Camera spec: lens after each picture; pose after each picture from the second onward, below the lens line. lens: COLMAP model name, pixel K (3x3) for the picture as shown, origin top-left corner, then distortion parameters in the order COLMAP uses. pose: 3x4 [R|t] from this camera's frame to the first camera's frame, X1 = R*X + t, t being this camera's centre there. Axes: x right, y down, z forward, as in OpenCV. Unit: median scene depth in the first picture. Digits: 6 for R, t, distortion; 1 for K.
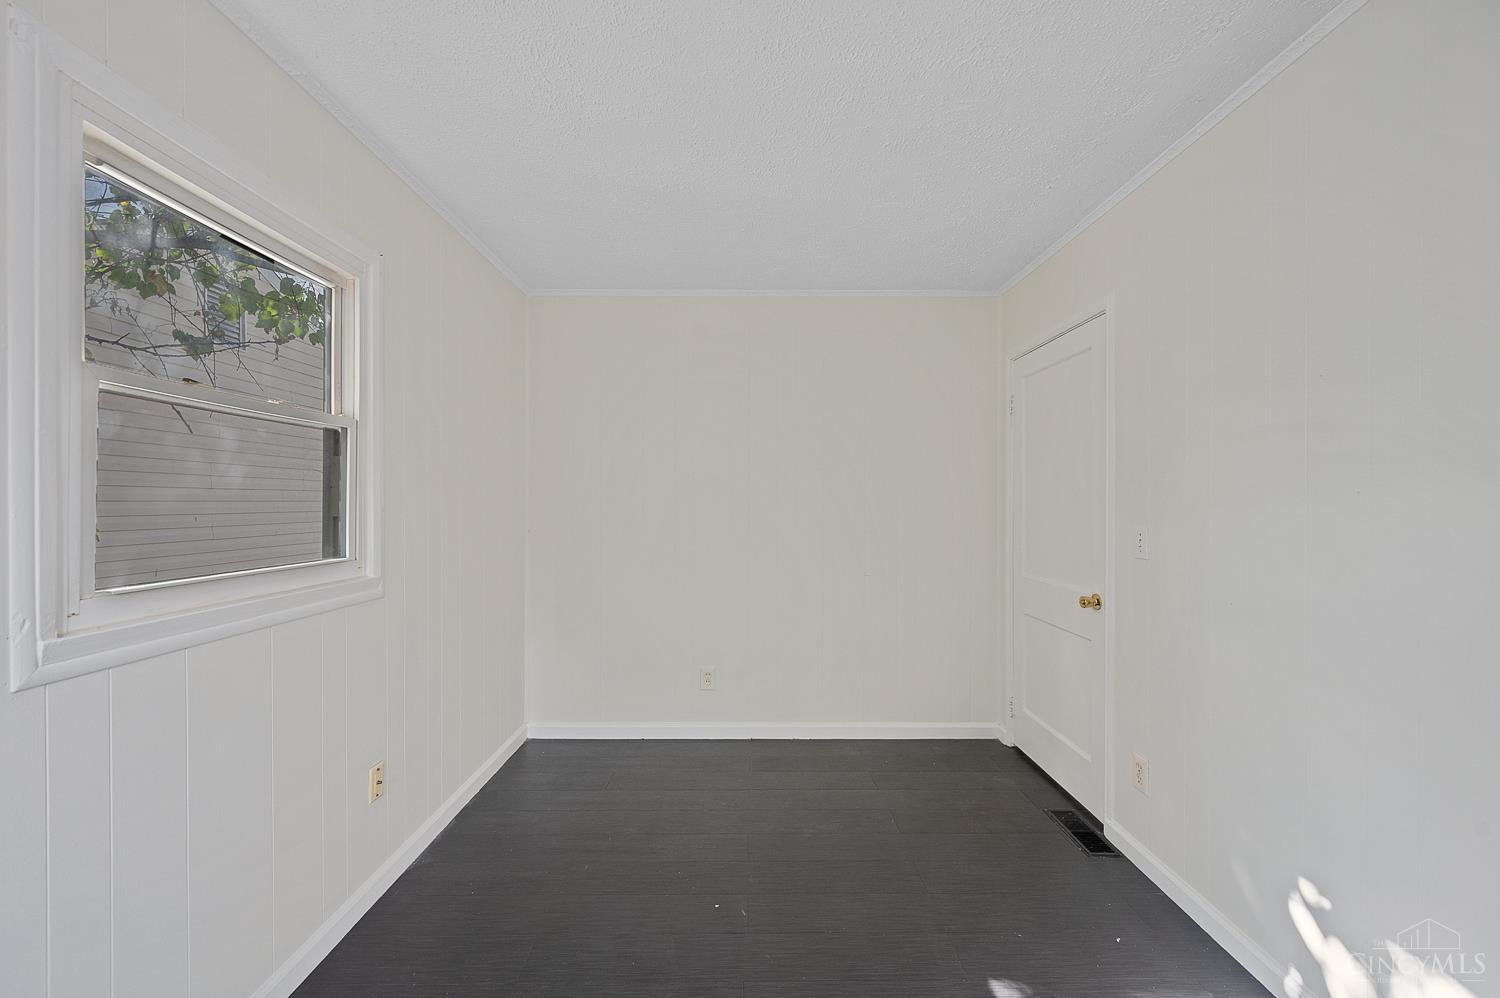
lens RADIAL K [[589.0, 0, 750.3], [0, 589.0, 500.5], [0, 0, 1]] dist [-0.000594, 0.000022]
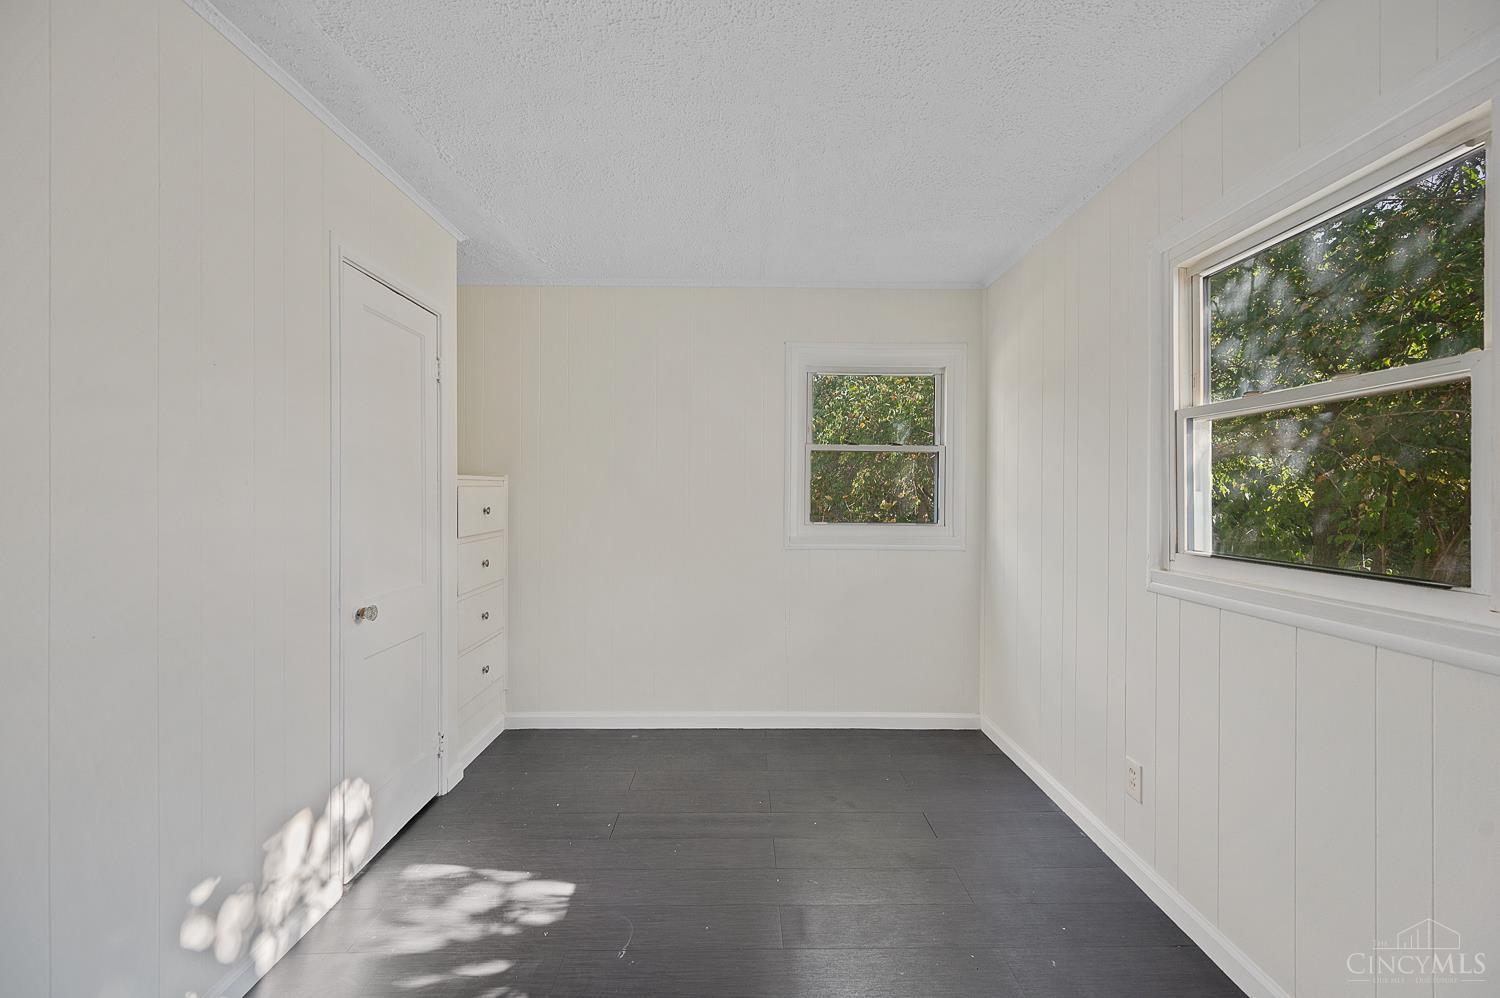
lens RADIAL K [[589.0, 0, 747.8], [0, 589.0, 495.0], [0, 0, 1]] dist [-0.000594, 0.000022]
pose [[-0.999784, -0.005732, -0.019985, 0.087678], [-0.005736, 0.999984, 0.000160, 0.010584], [0.019984, 0.000274, -0.999800, 2.237187]]
